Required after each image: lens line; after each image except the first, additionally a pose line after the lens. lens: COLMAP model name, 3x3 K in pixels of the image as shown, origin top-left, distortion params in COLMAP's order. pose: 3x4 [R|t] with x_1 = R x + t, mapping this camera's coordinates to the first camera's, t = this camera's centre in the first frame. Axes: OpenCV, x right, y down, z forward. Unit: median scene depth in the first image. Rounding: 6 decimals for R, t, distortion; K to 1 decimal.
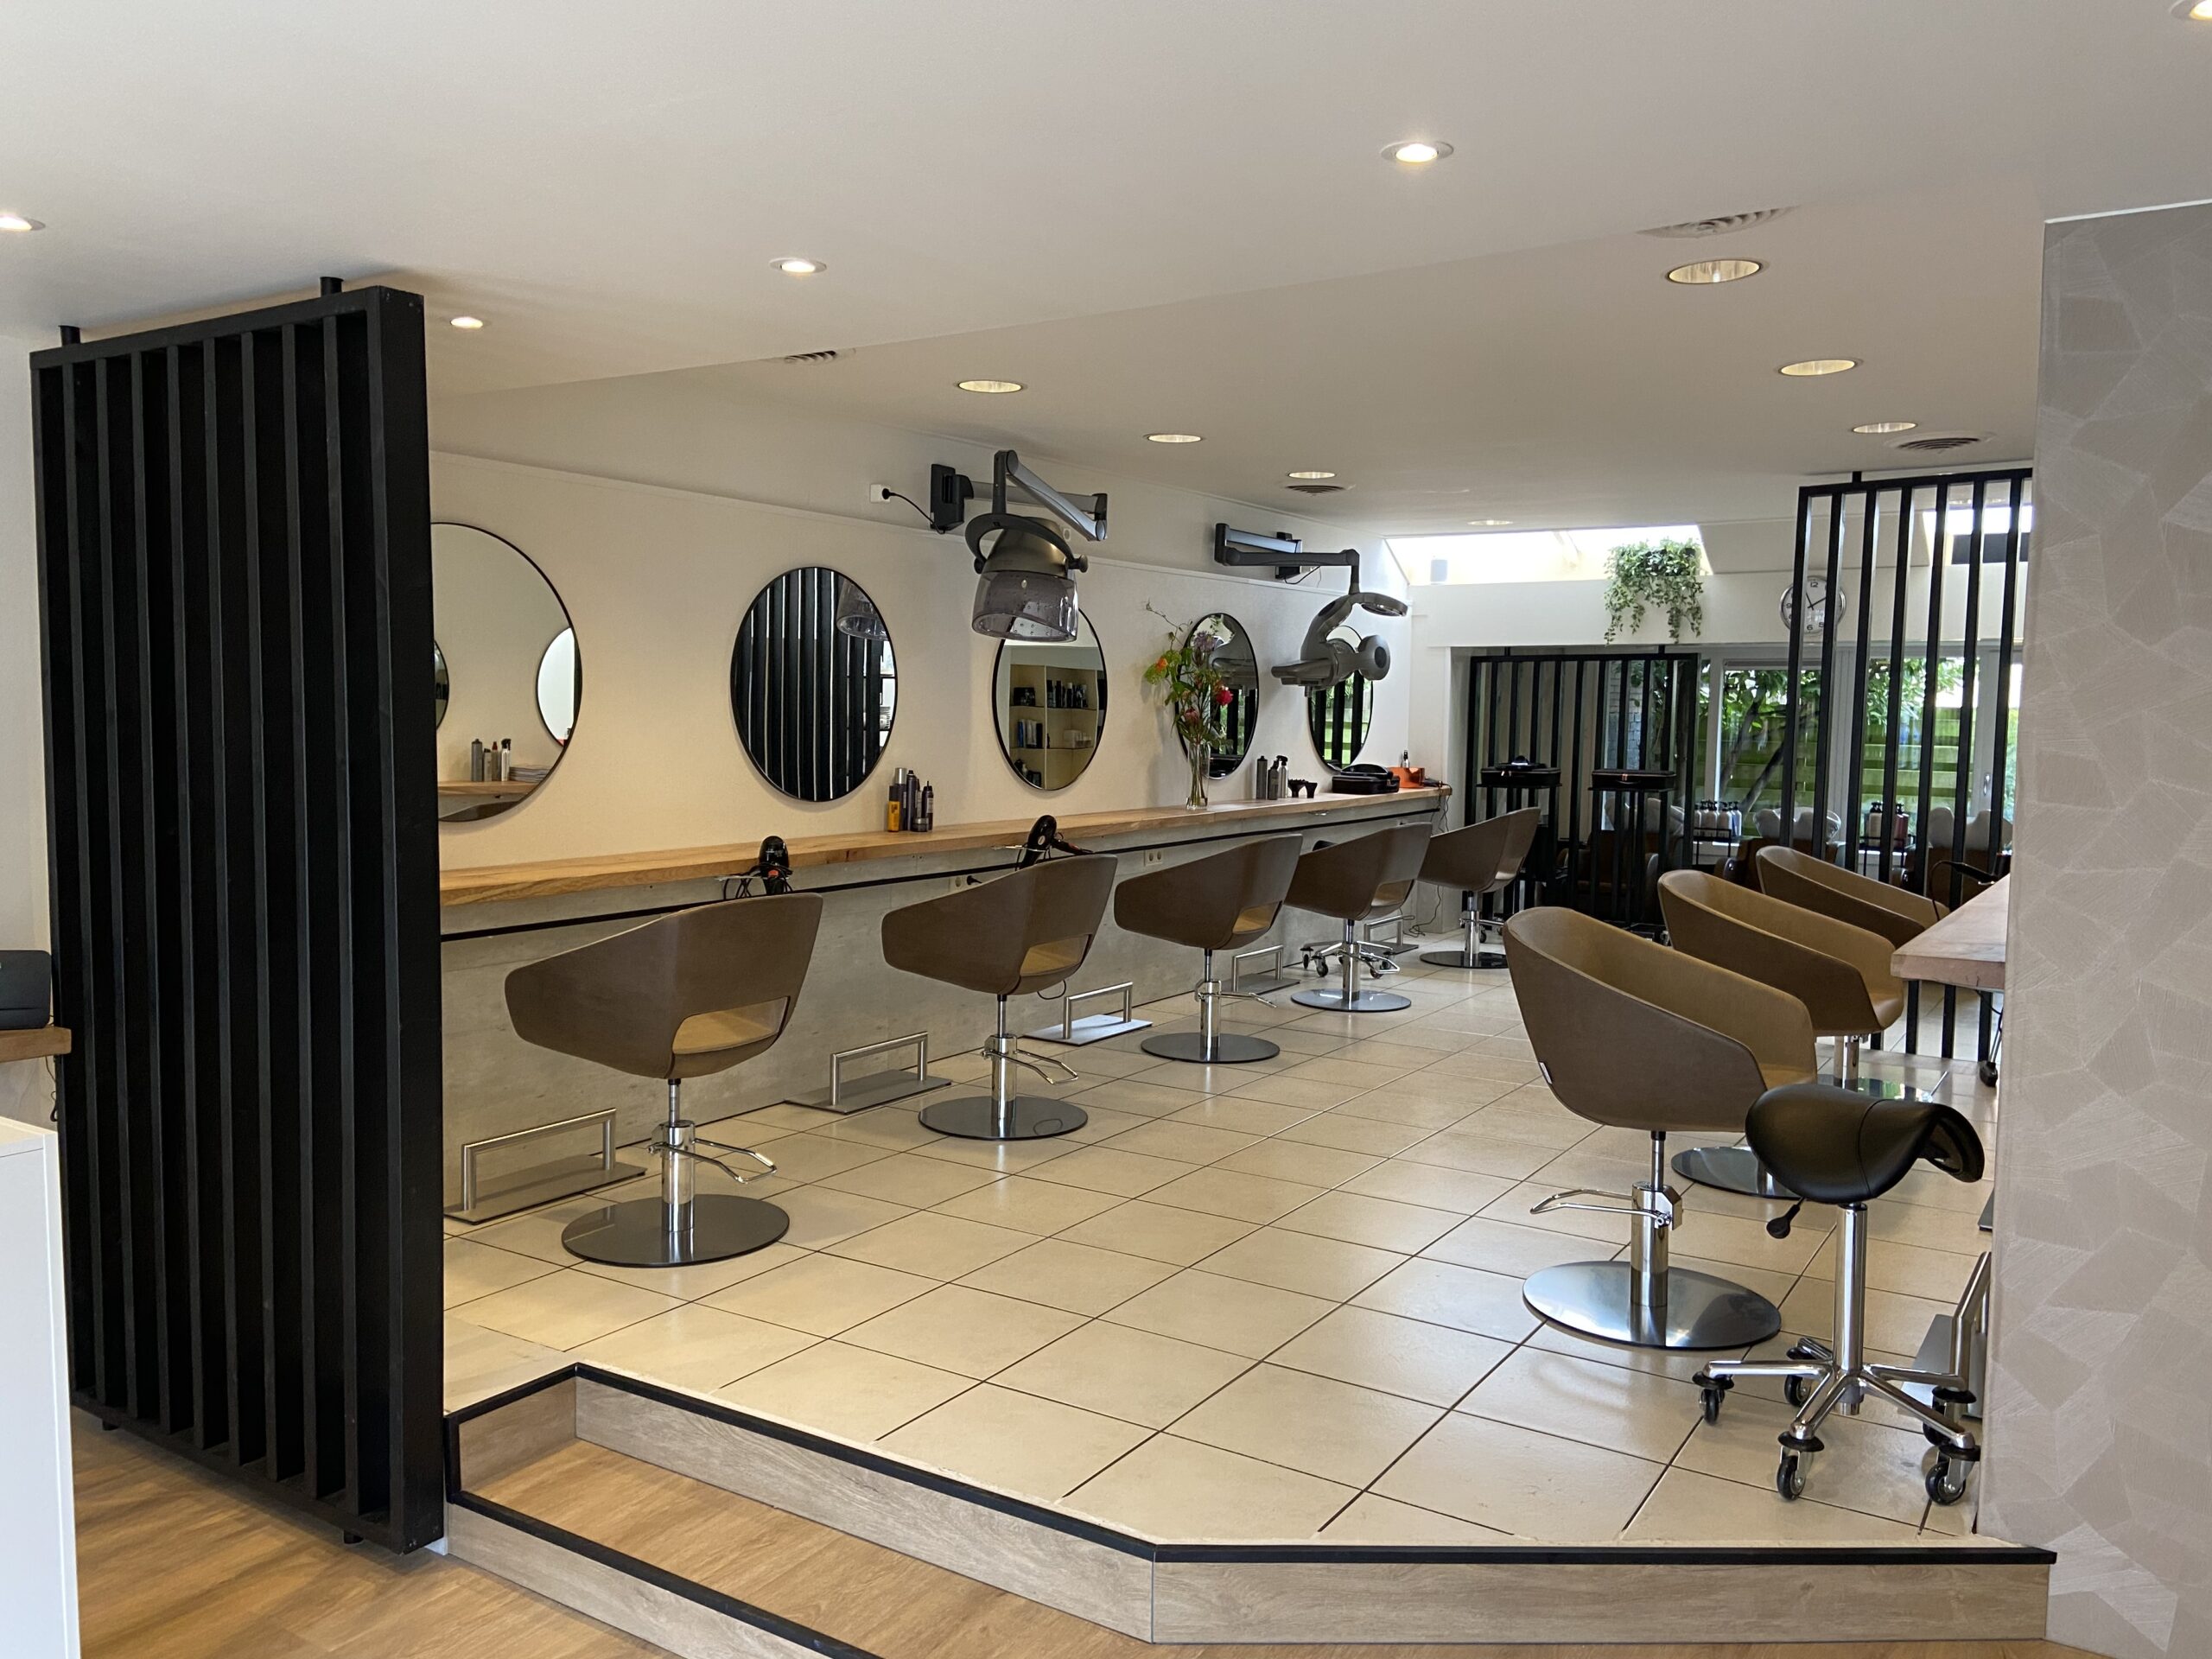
lens RADIAL K [[1664.0, 0, 1106.0], [0, 1664.0, 829.5], [0, 0, 1]] dist [0.153395, -0.196000]
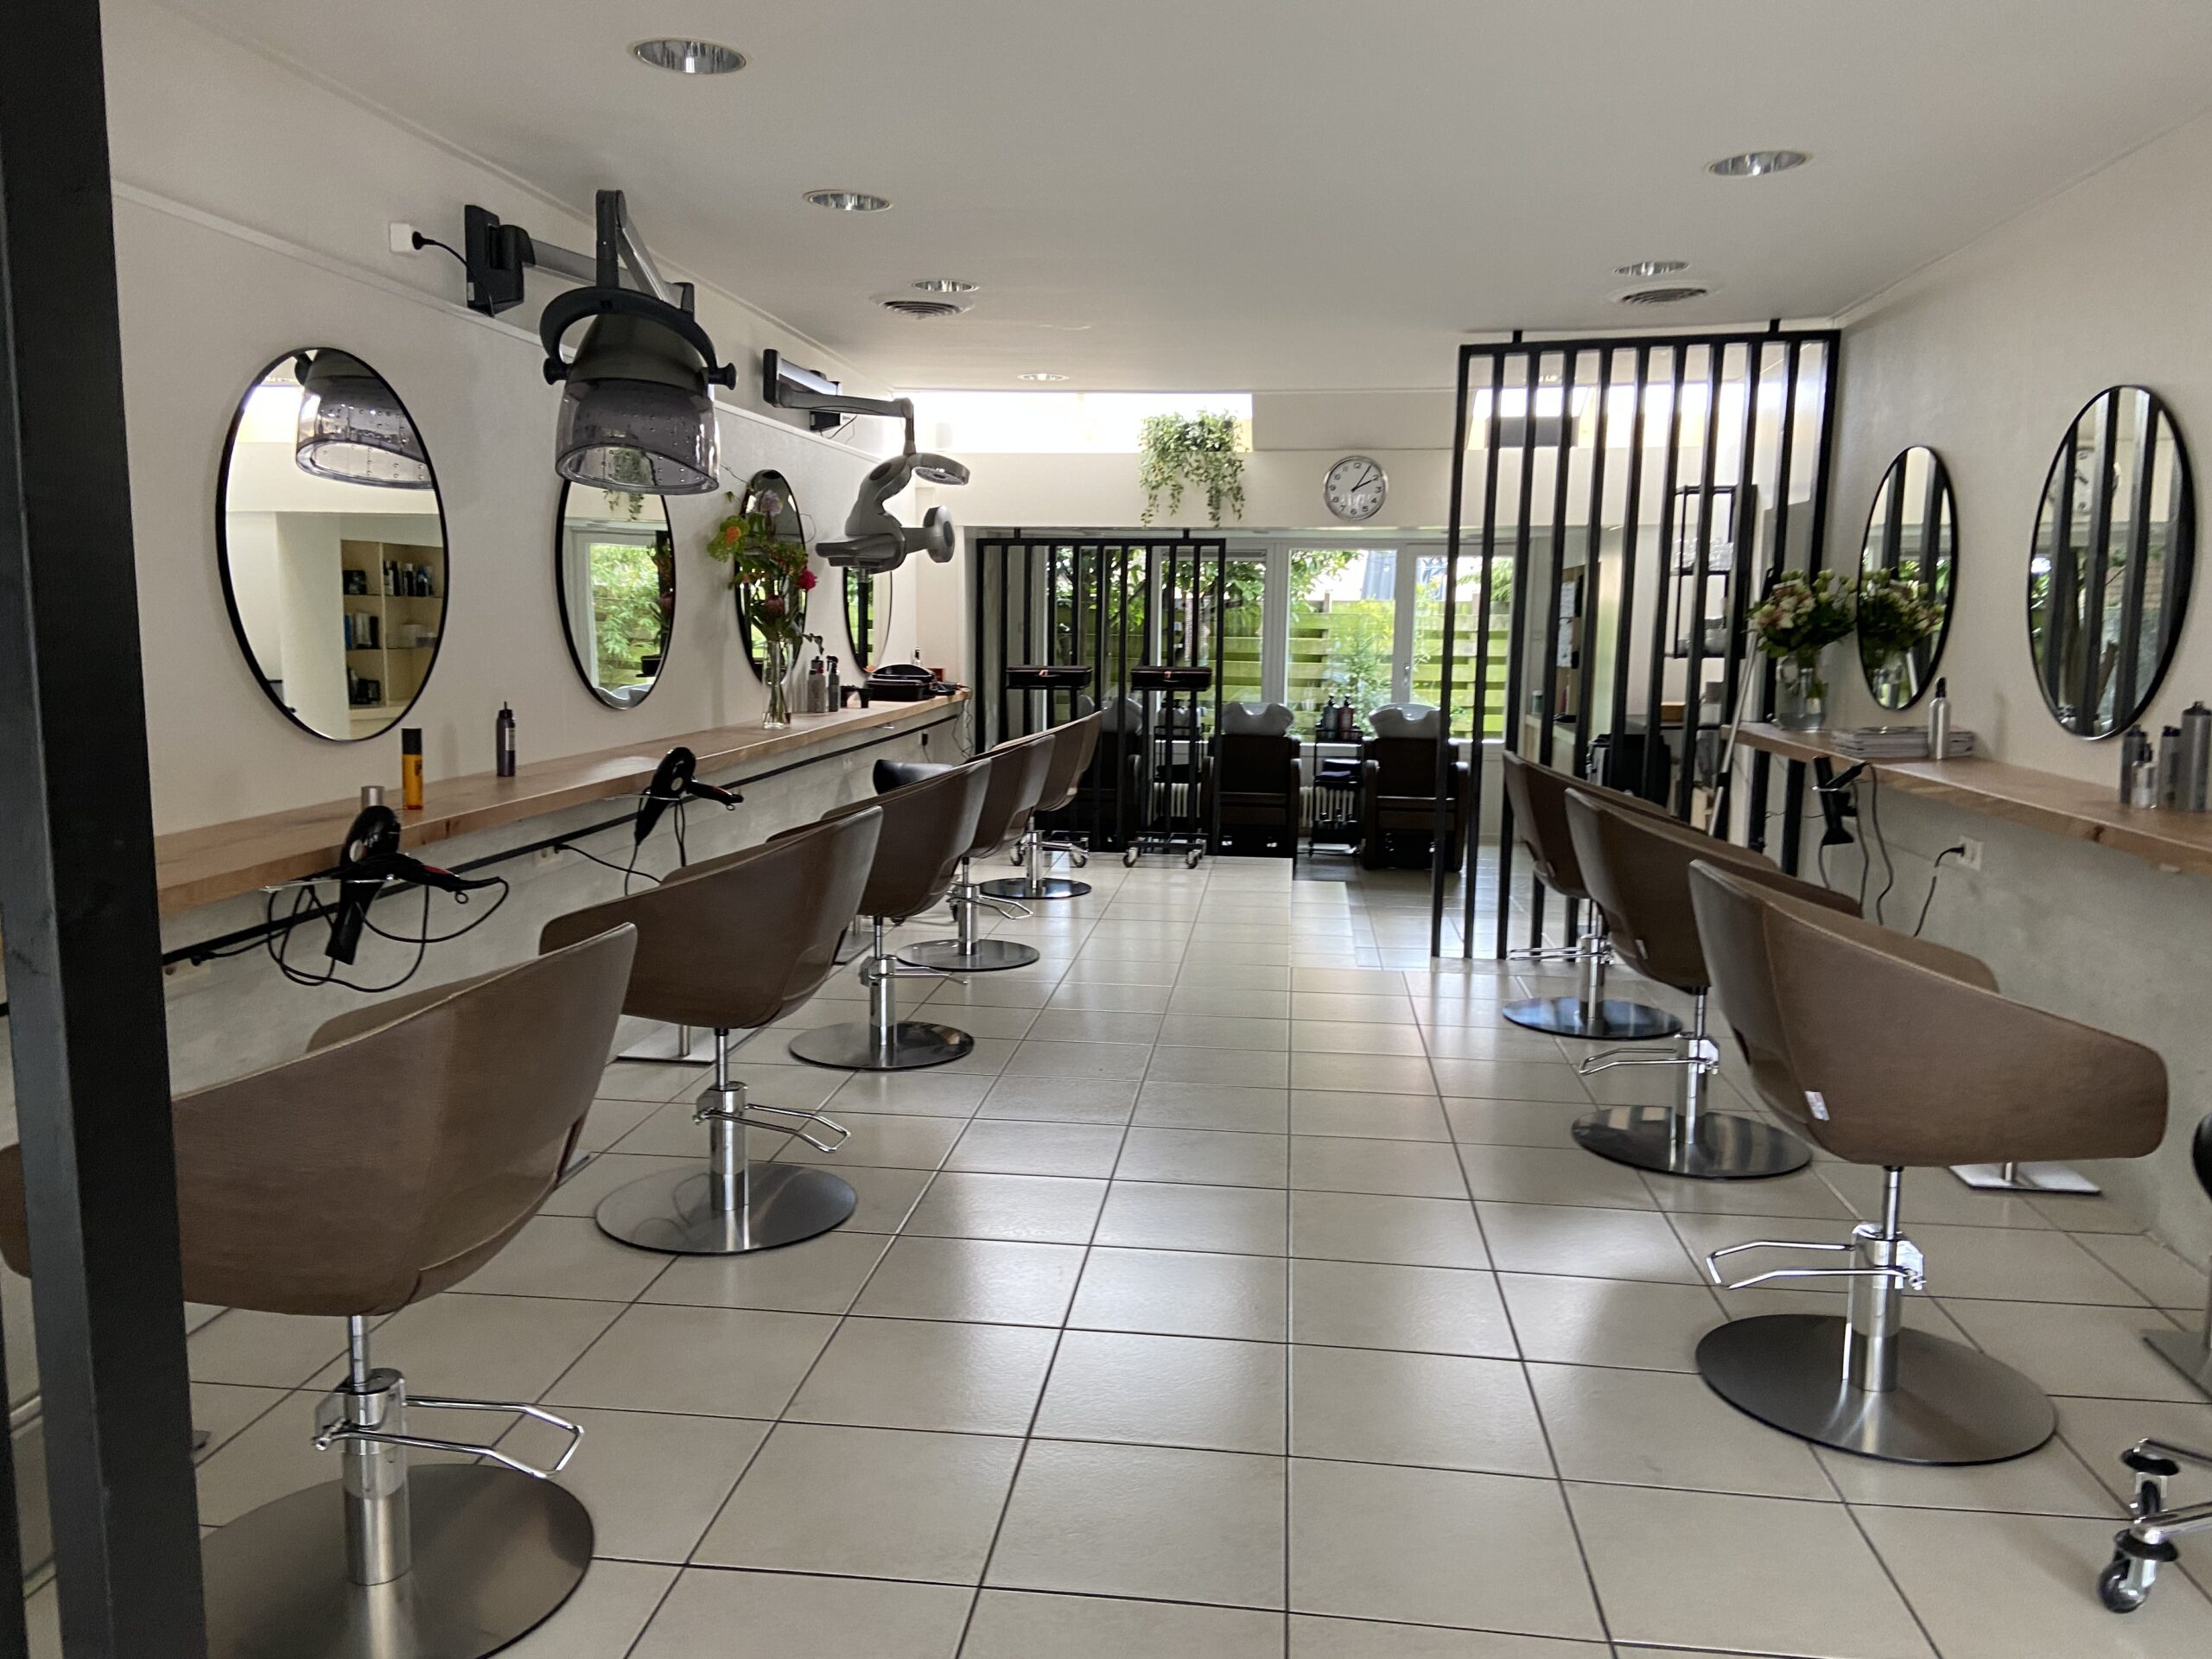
lens RADIAL K [[1656.2, 0, 1082.2], [0, 1656.2, 851.2], [0, 0, 1]] dist [0.120898, -0.193717]
pose [[0.902754, -0.065841, 0.425088, -0.173163], [0.033984, 0.996044, 0.082103, -0.015898], [-0.428812, -0.059673, 0.901421, 0.288637]]
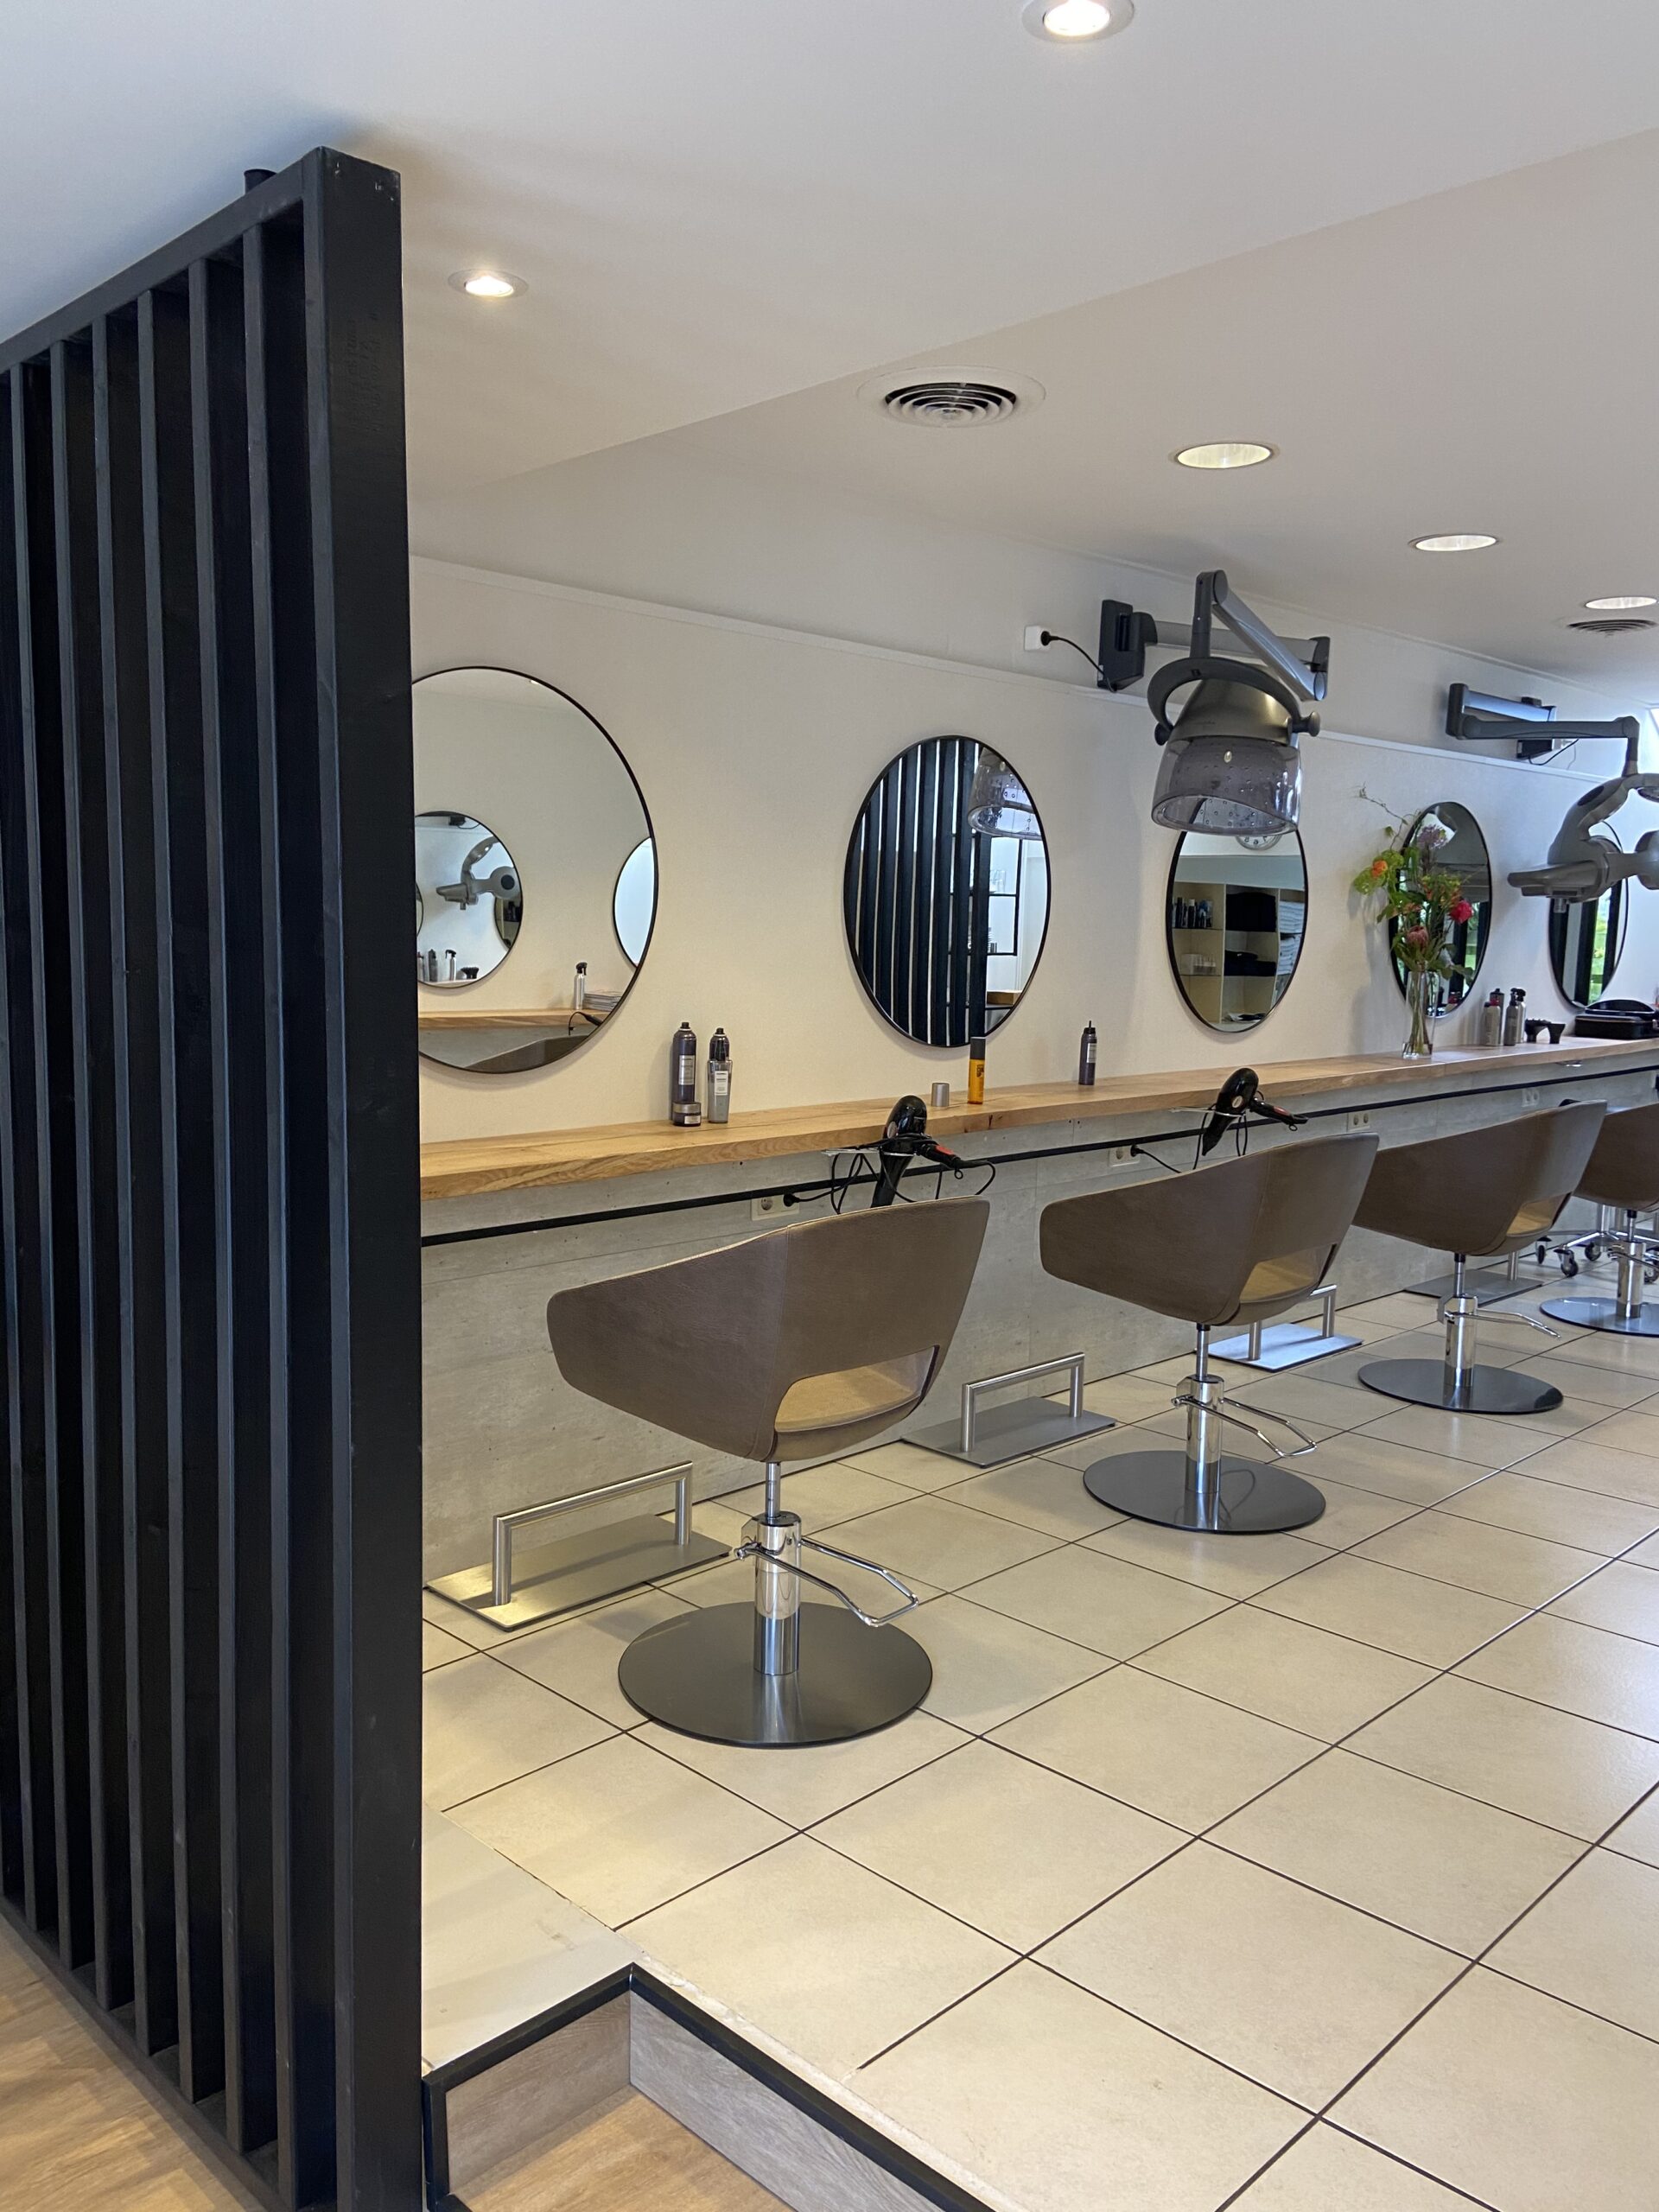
lens RADIAL K [[1664.0, 0, 829.8], [0, 1664.0, 1098.2], [0, 0, 1]] dist [0.153395, -0.196000]
pose [[0.979796, 0.023755, -0.198583, -0.064835], [-0.018656, 0.999448, 0.027506, -0.011859], [0.199126, -0.023246, 0.979698, 0.215110]]
